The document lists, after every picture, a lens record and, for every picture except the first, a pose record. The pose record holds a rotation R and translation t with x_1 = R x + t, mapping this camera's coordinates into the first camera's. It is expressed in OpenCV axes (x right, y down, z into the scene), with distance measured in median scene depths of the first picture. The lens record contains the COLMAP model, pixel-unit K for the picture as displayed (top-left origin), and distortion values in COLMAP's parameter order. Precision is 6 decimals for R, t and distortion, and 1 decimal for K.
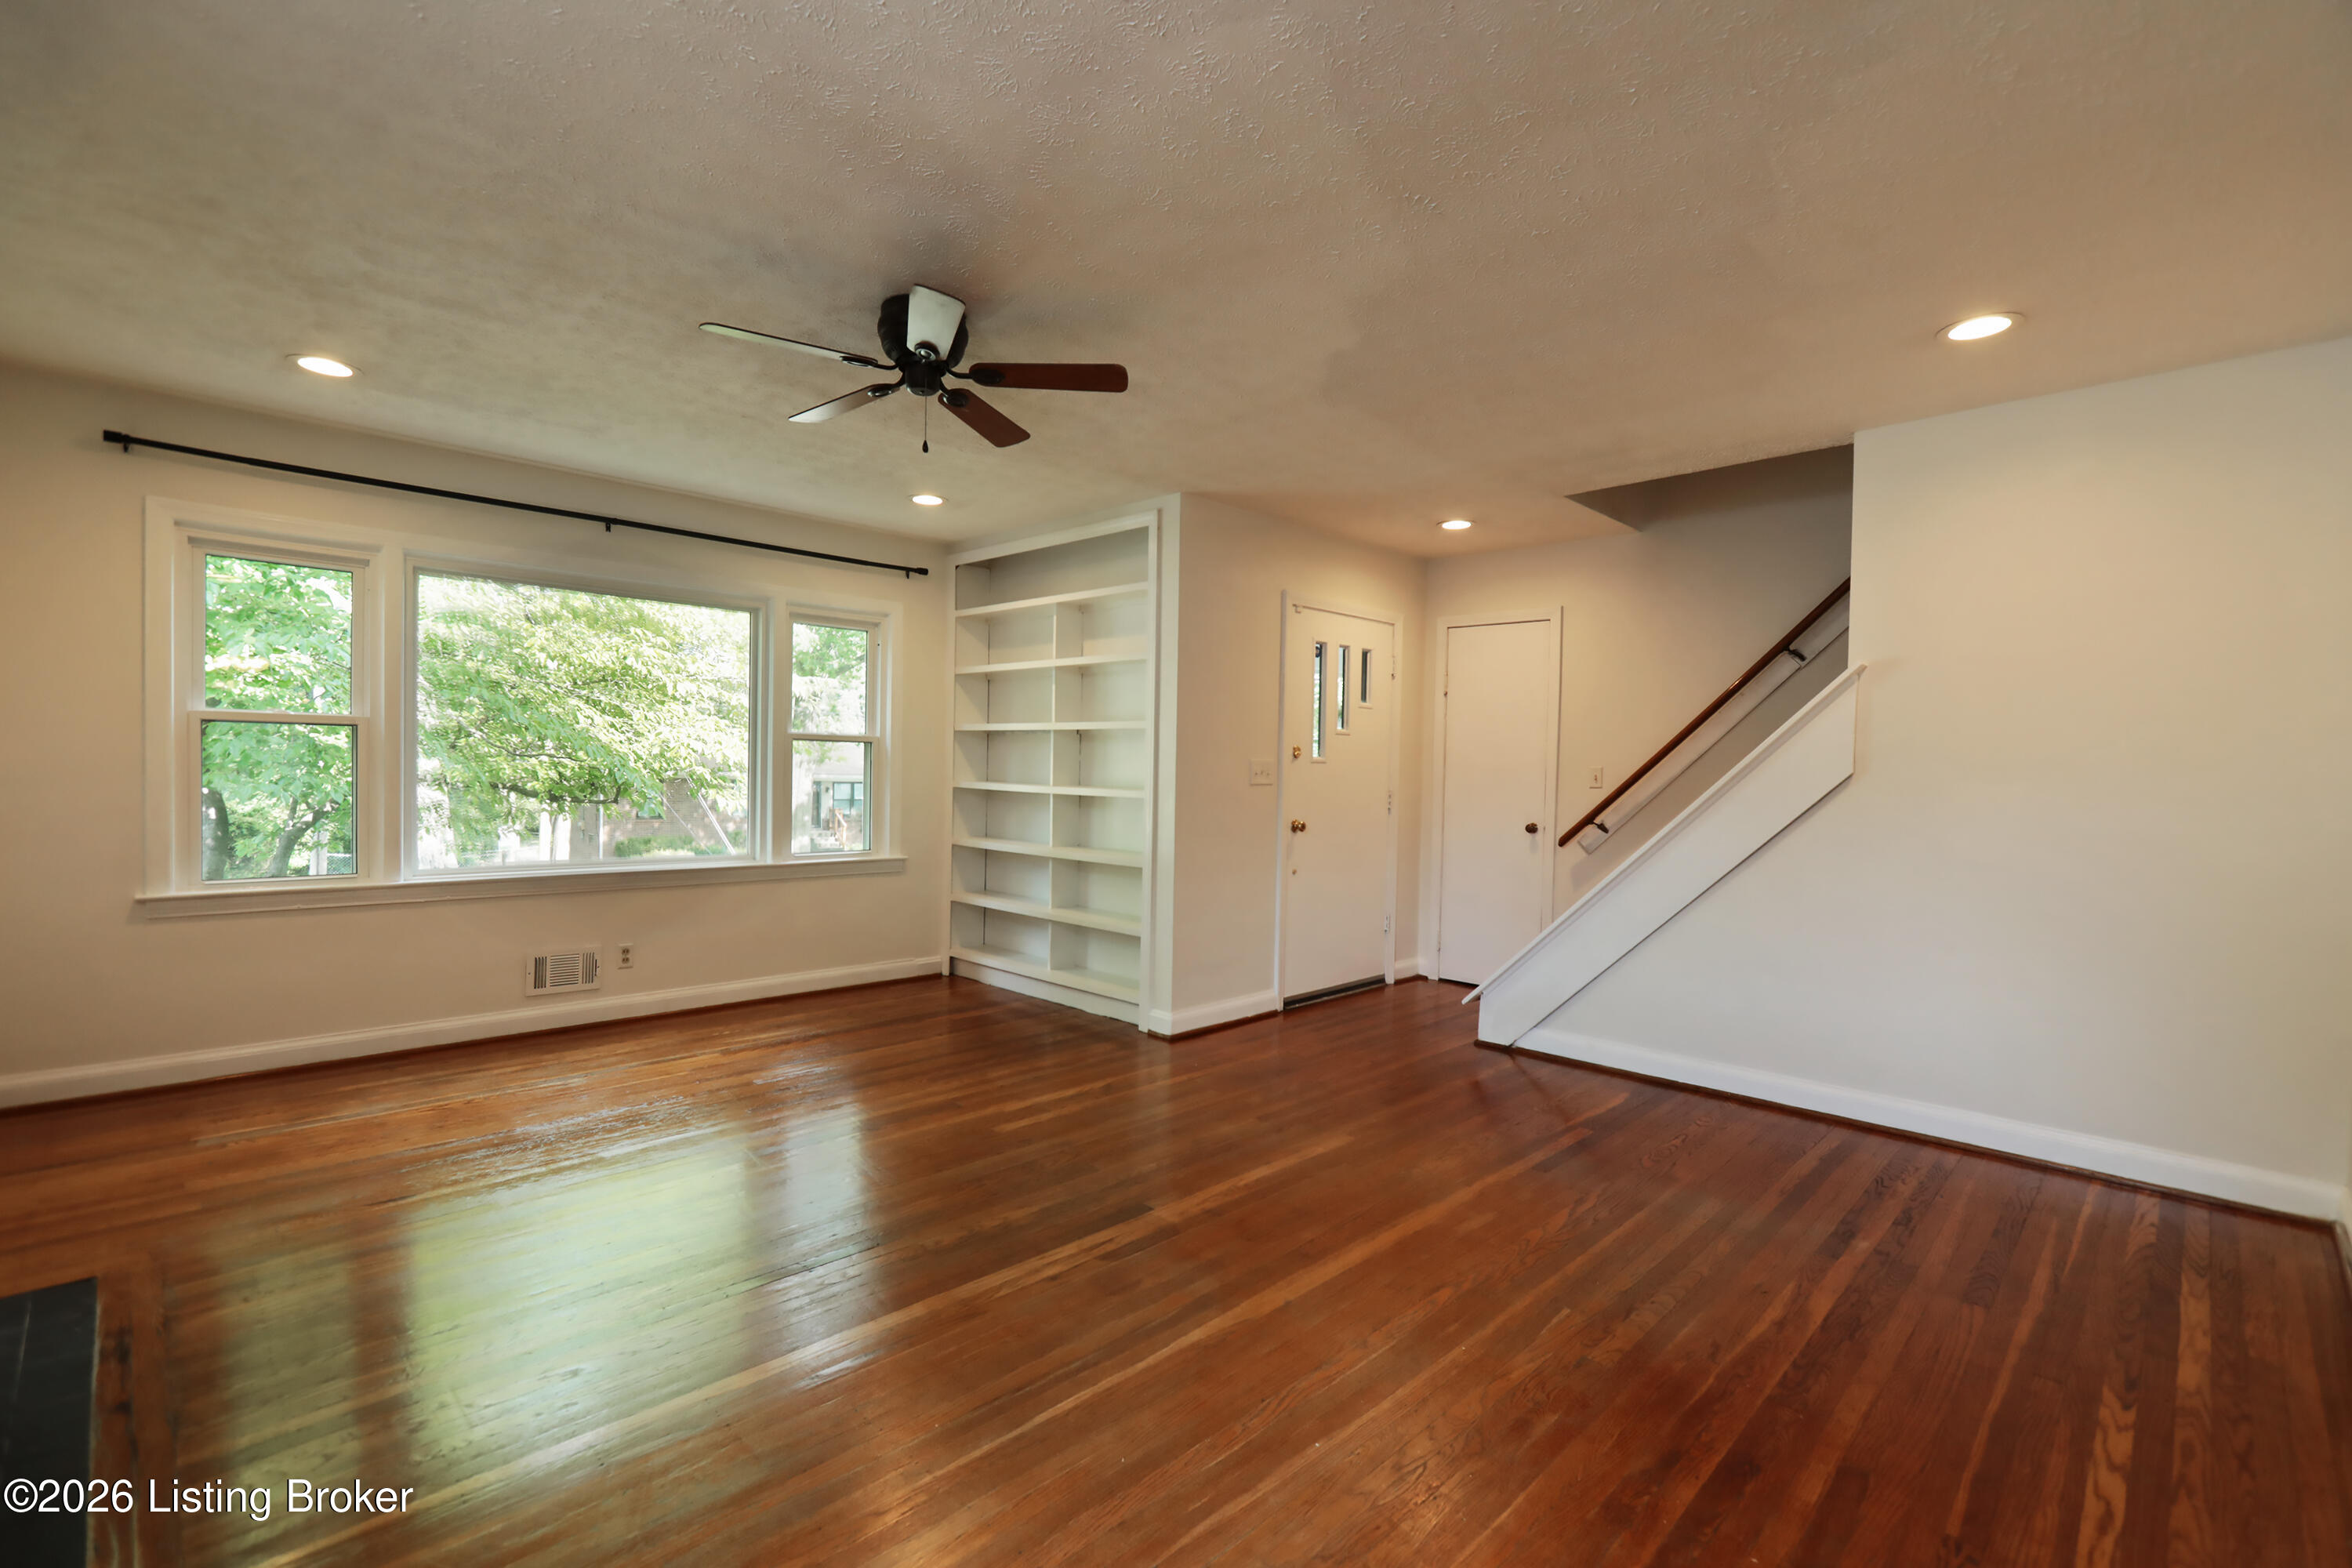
lens RADIAL K [[1044.9, 0, 1179.5], [0, 1044.9, 781.0], [0, 0, 1]] dist [0.000050, 0.000183]
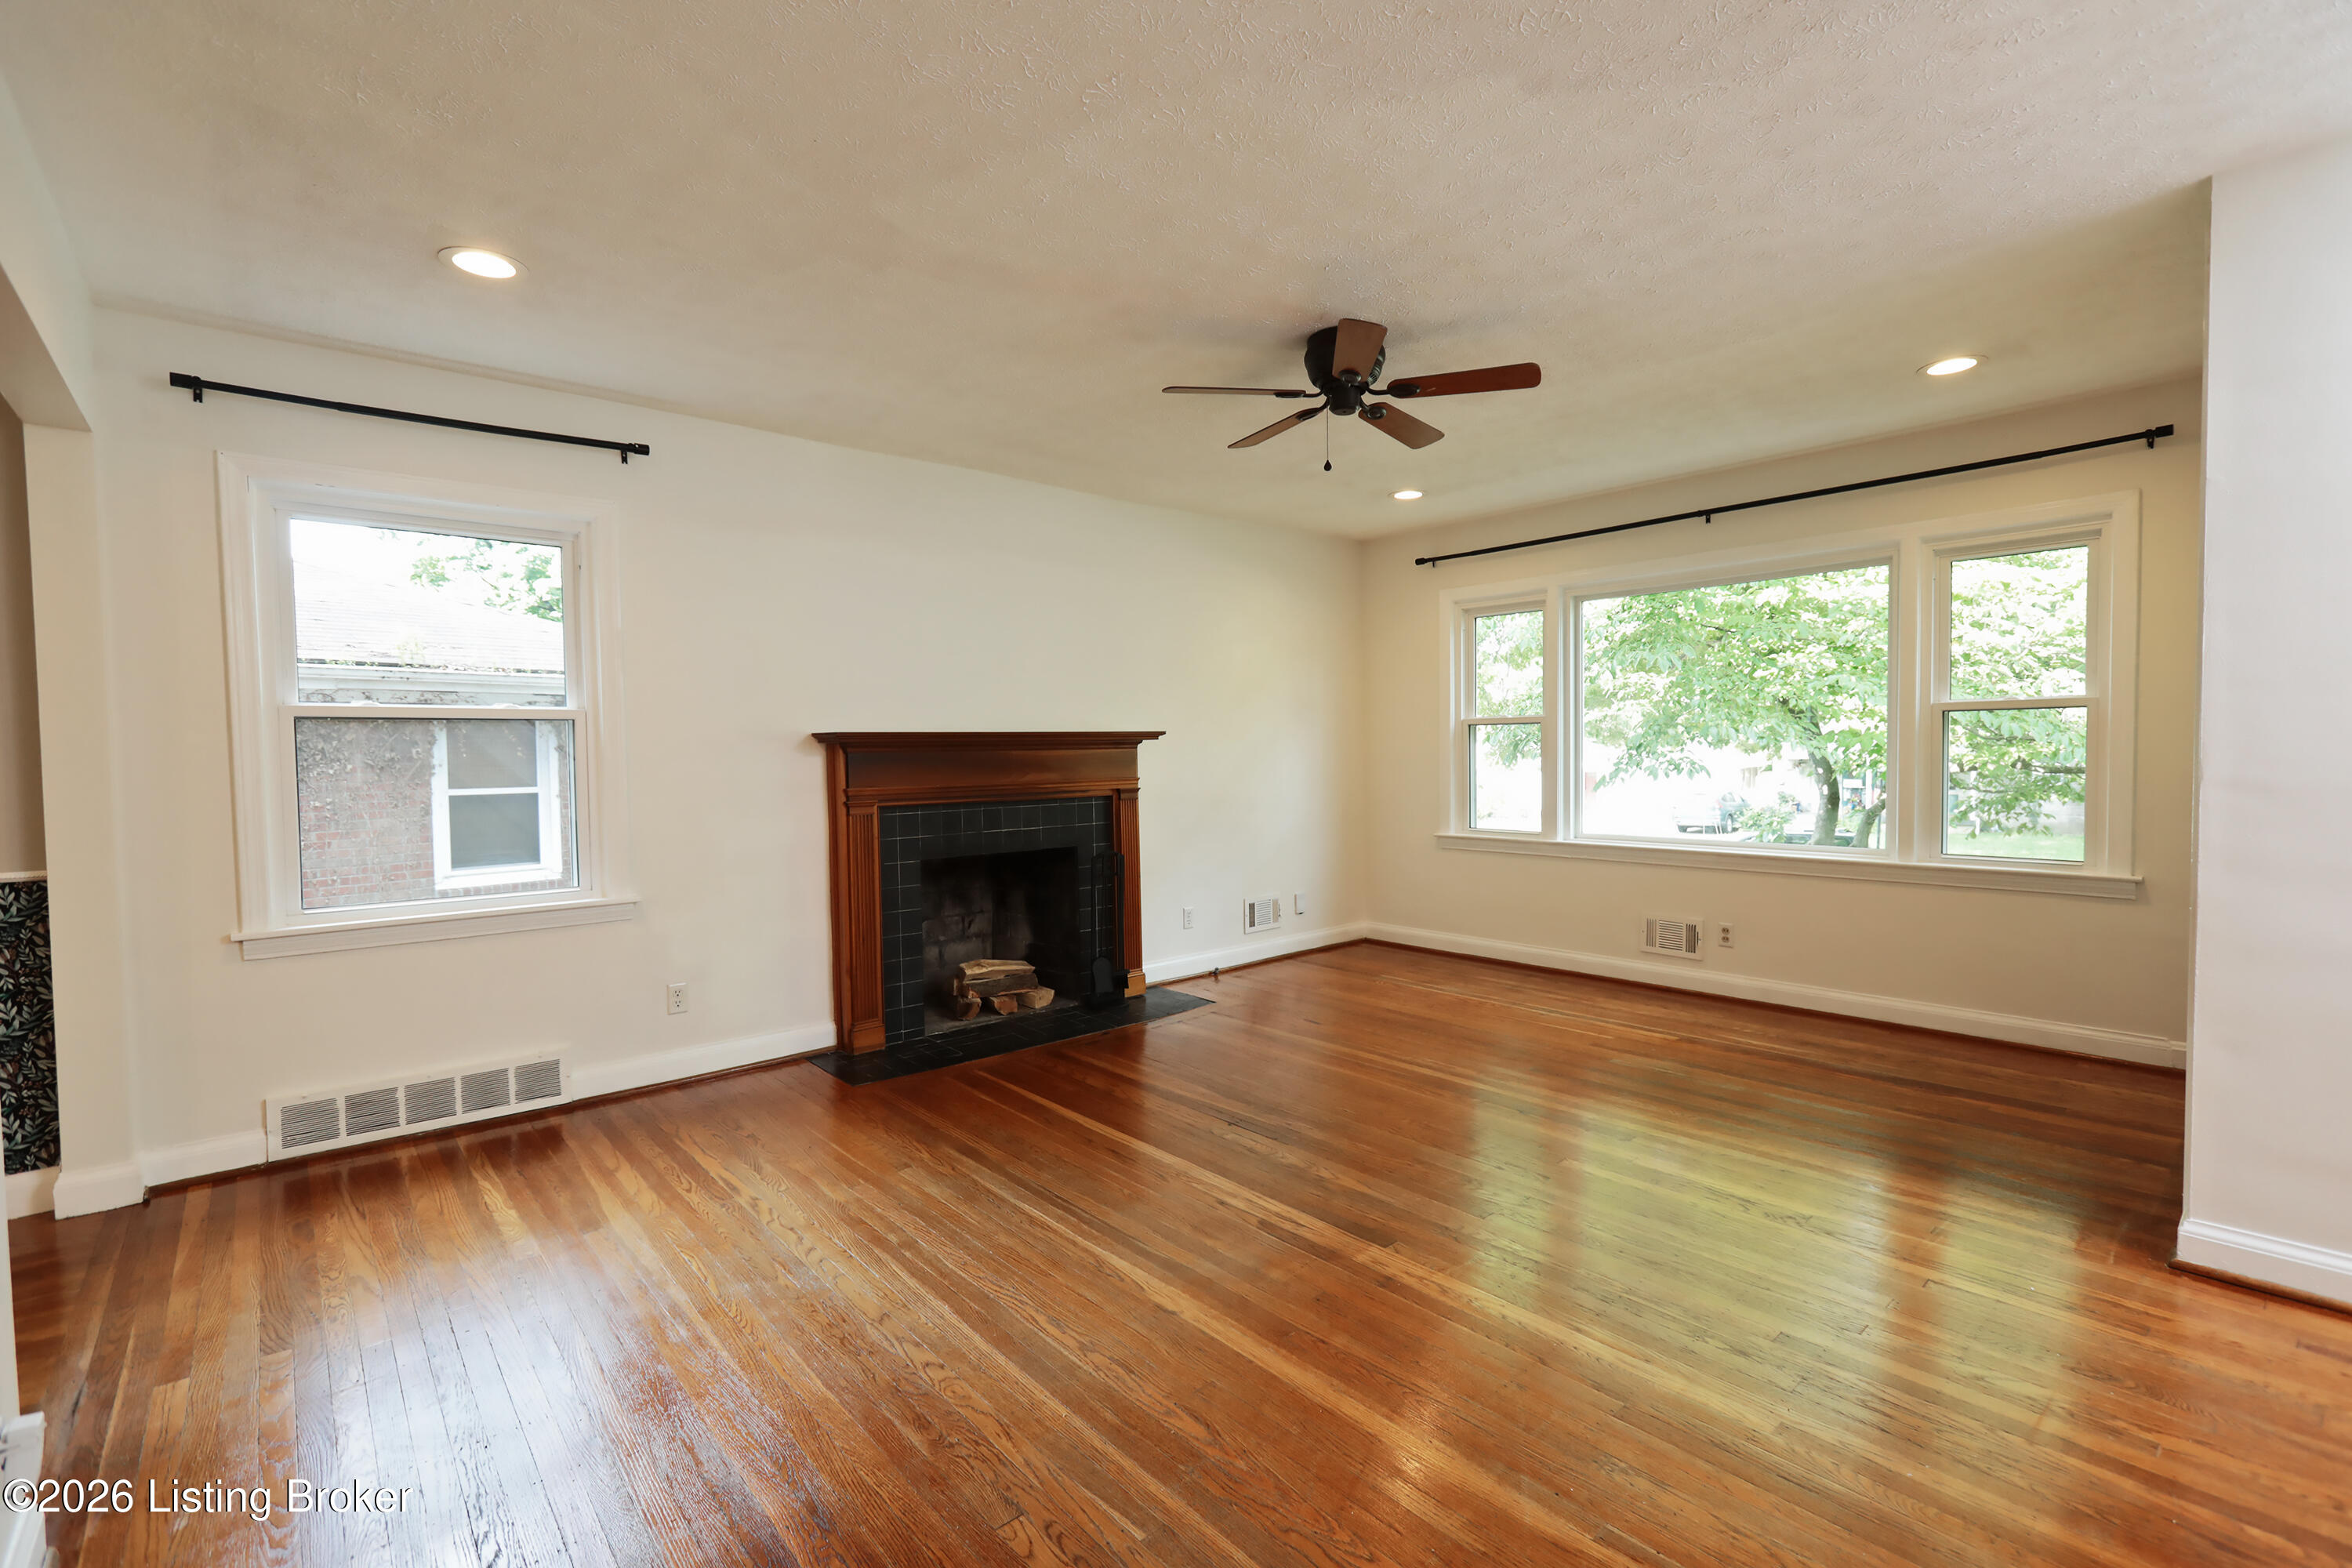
lens RADIAL K [[1044.9, 0, 1174.7], [0, 1044.9, 788.8], [0, 0, 1]] dist [0.000050, 0.000183]
pose [[-0.075804, 0.022222, -0.996875, 0.660179], [0.000994, 0.999753, 0.022210, 0.001759], [0.997122, 0.000692, -0.075808, 0.682170]]
